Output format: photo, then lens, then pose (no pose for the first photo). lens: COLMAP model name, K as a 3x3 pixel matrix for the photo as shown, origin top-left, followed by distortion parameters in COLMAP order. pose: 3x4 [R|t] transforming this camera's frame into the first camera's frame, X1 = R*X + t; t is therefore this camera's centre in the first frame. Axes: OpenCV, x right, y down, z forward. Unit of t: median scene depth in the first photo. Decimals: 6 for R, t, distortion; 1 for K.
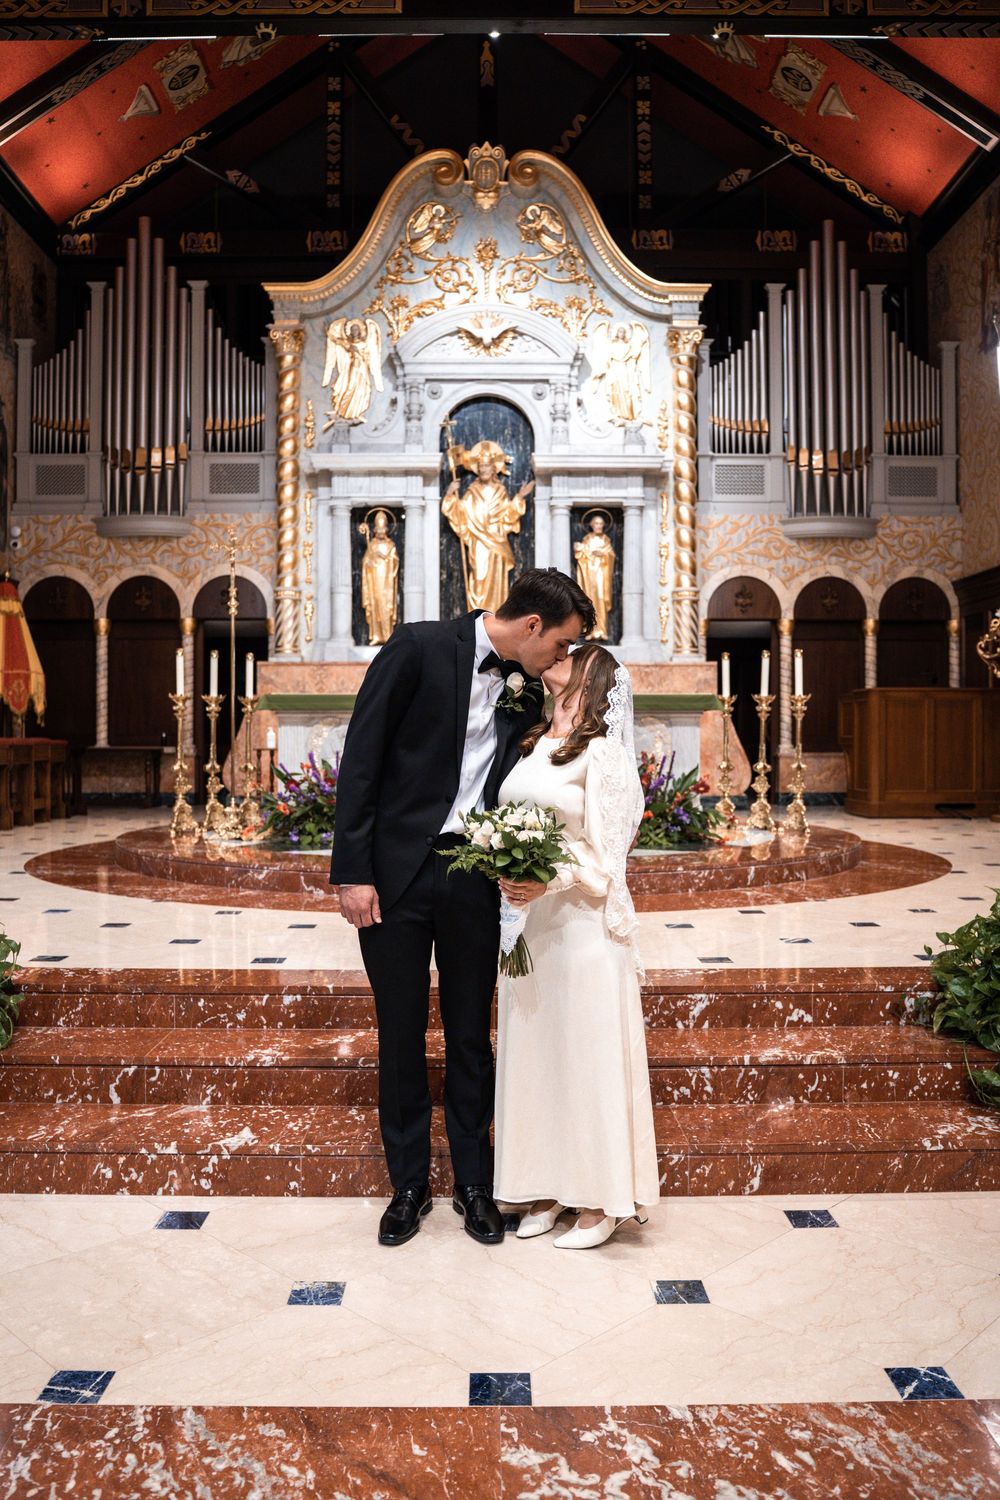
lens RADIAL K [[1205.3, 0, 498.8], [0, 1205.3, 756.1], [0, 0, 1]] dist [-0.102457, 0.069308]
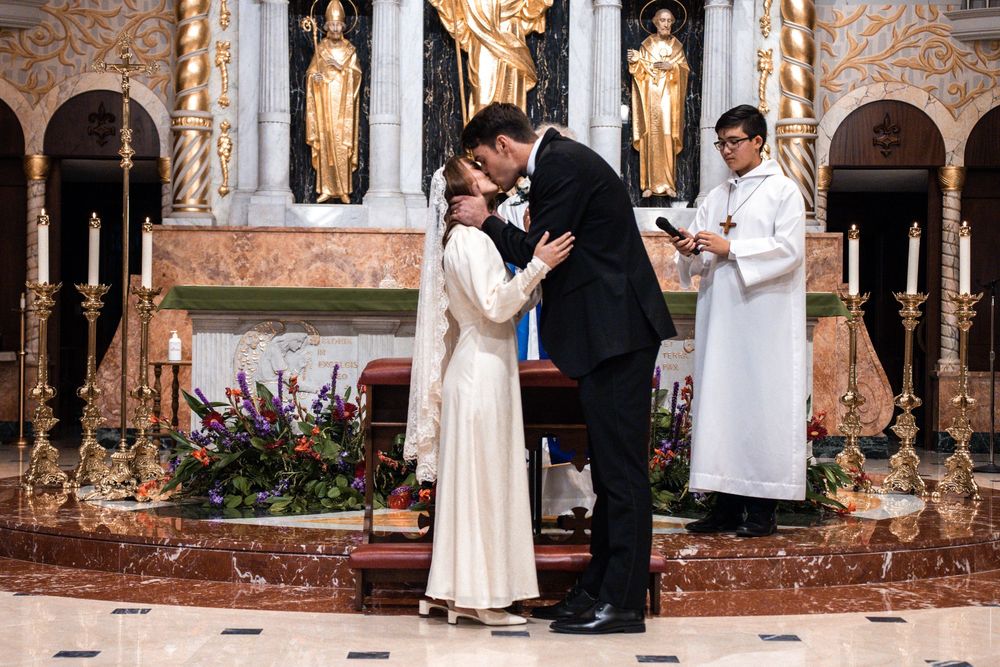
lens RADIAL K [[1887.3, 0, 489.1], [0, 1887.3, 338.2], [0, 0, 1]] dist [0.157129, 0.000000]
pose [[0.999914, 0.011514, -0.006252, -0.005065], [-0.011580, 0.999875, -0.010755, -0.006967], [0.006128, 0.010827, 0.999923, -0.040274]]
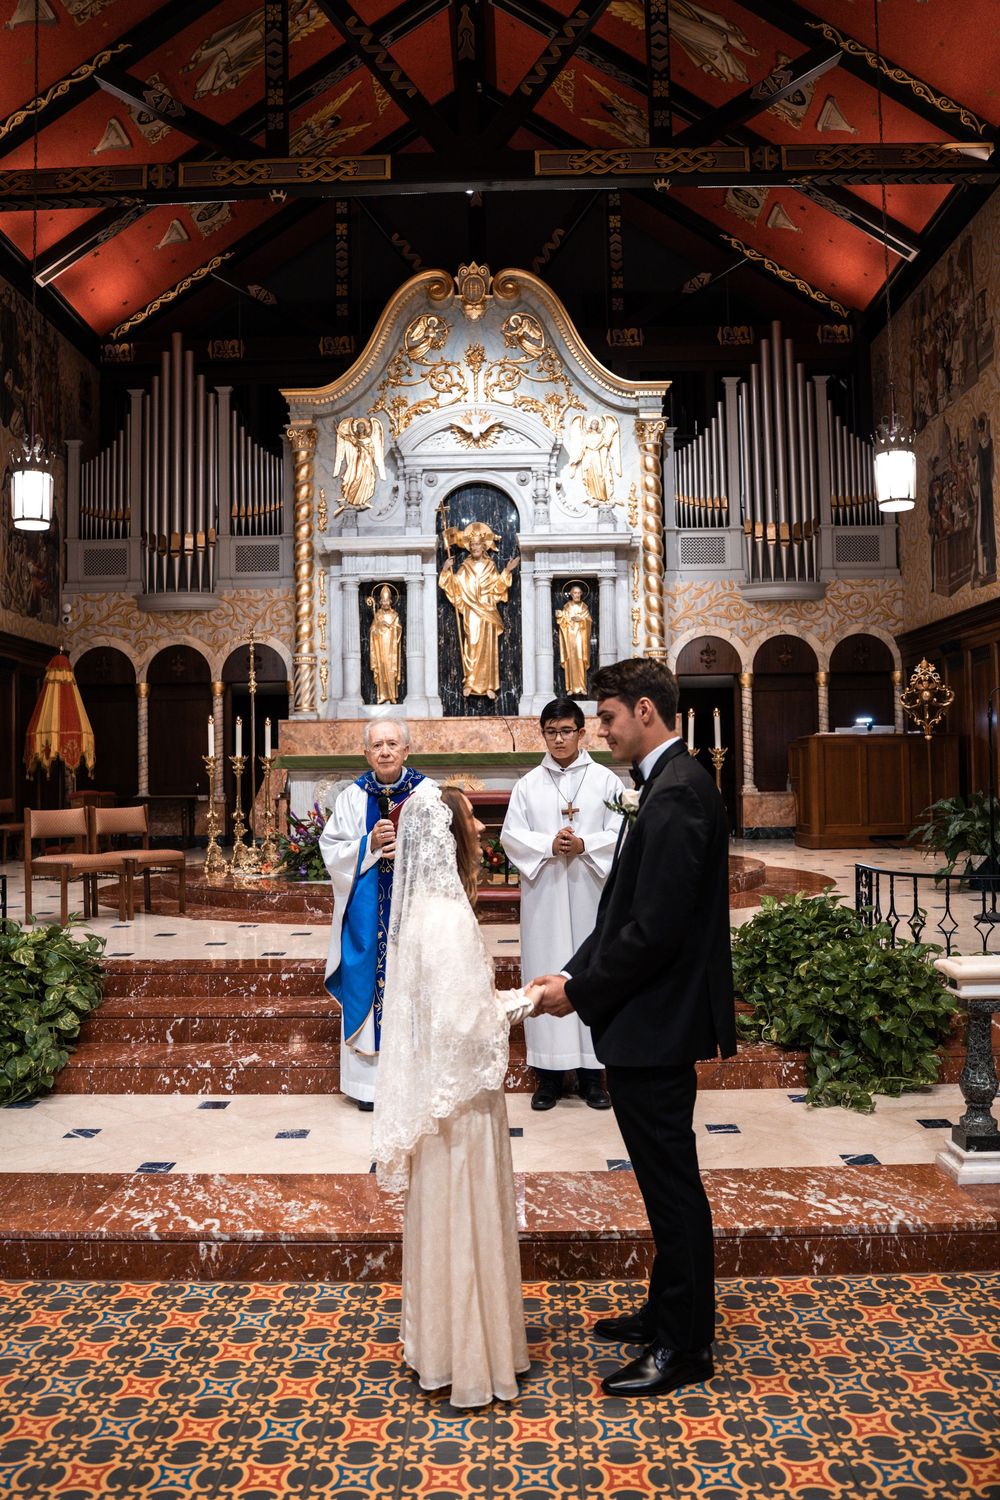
lens RADIAL K [[1205.3, 0, 502.1], [0, 1205.3, 748.6], [0, 0, 1]] dist [-0.102457, 0.069308]
pose [[0.999619, -0.015877, -0.022597, 0.035682], [0.015029, 0.999194, -0.037219, -0.005316], [0.023170, 0.036865, 0.999052, -0.132418]]
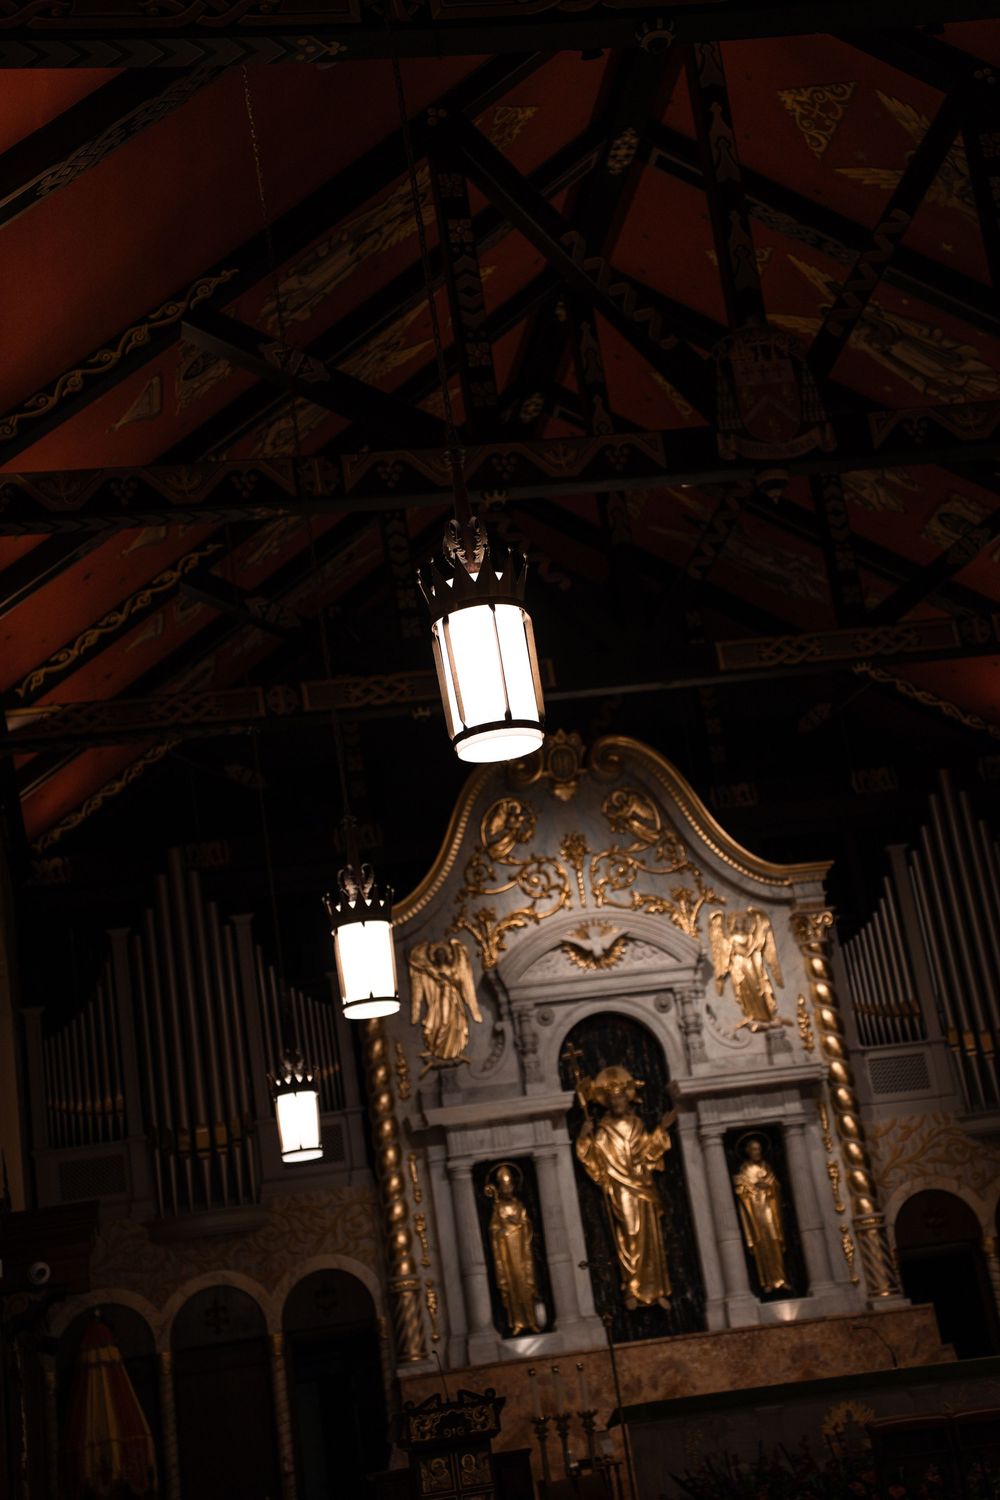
lens RADIAL K [[2383.2, 0, 504.3], [0, 2383.2, 752.7], [0, 0, 1]] dist [0.340030, 0.000000]
pose [[0.980417, -0.099658, 0.169858, -0.355484], [0.144983, 0.948969, -0.280066, -0.006230], [-0.133279, 0.299208, 0.944834, -0.683336]]
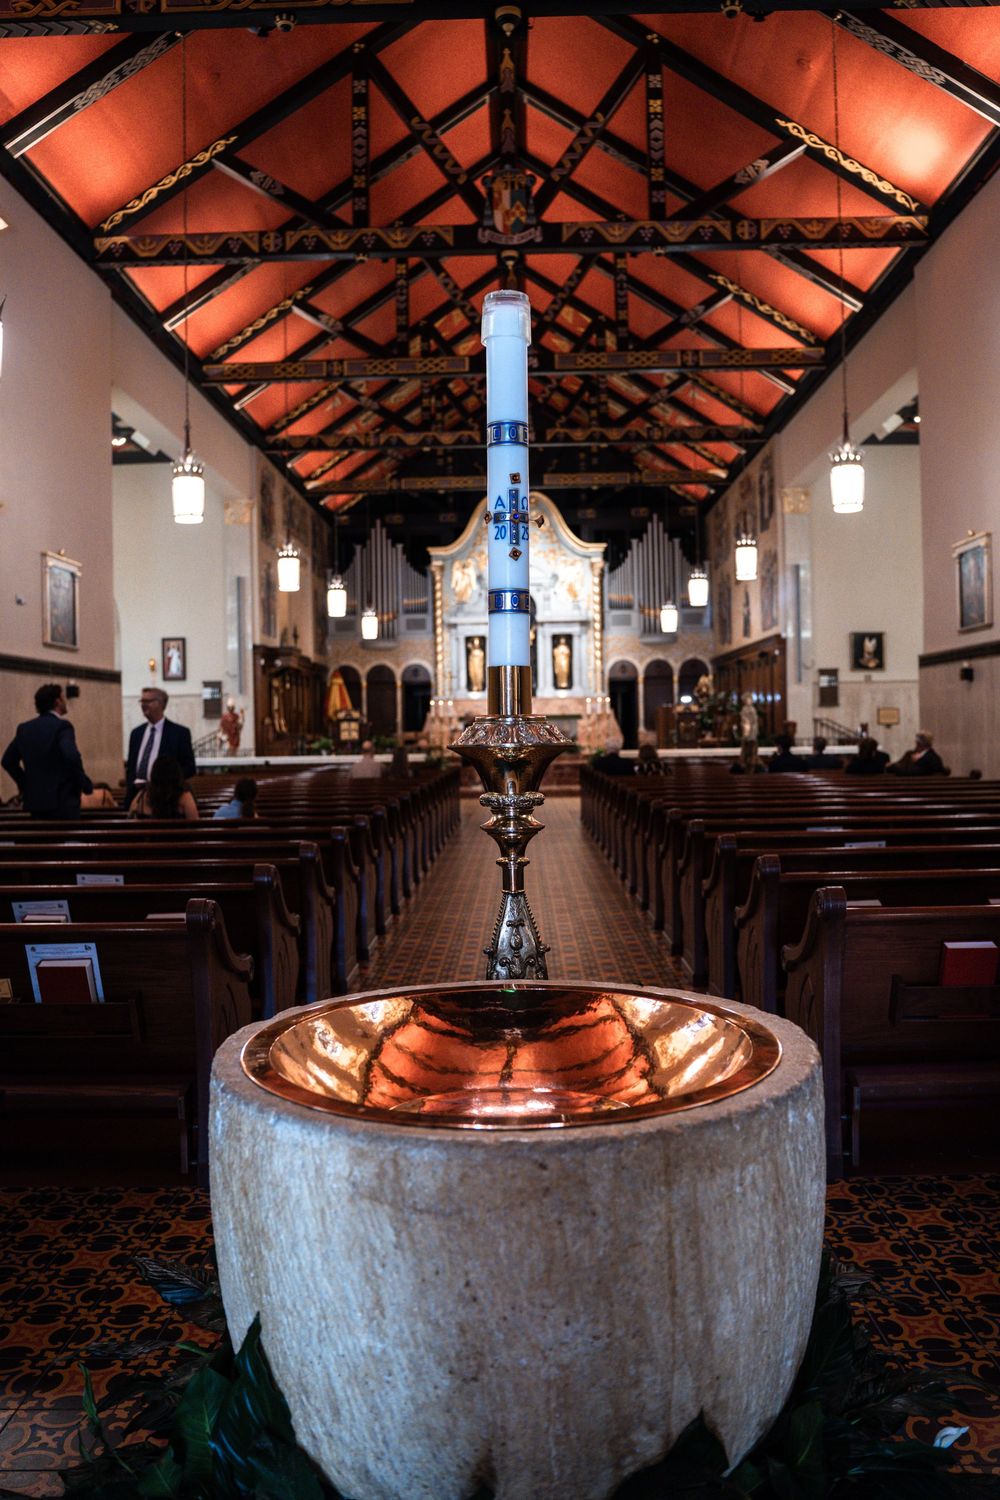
lens RADIAL K [[1205.3, 0, 494.0], [0, 1205.3, 739.0], [0, 0, 1]] dist [-0.102457, 0.069308]
pose [[0.999292, -0.018793, -0.032581, 0.016773], [0.018772, 0.999823, -0.000978, 0.010620], [0.032593, 0.000366, 0.999469, -1.520141]]
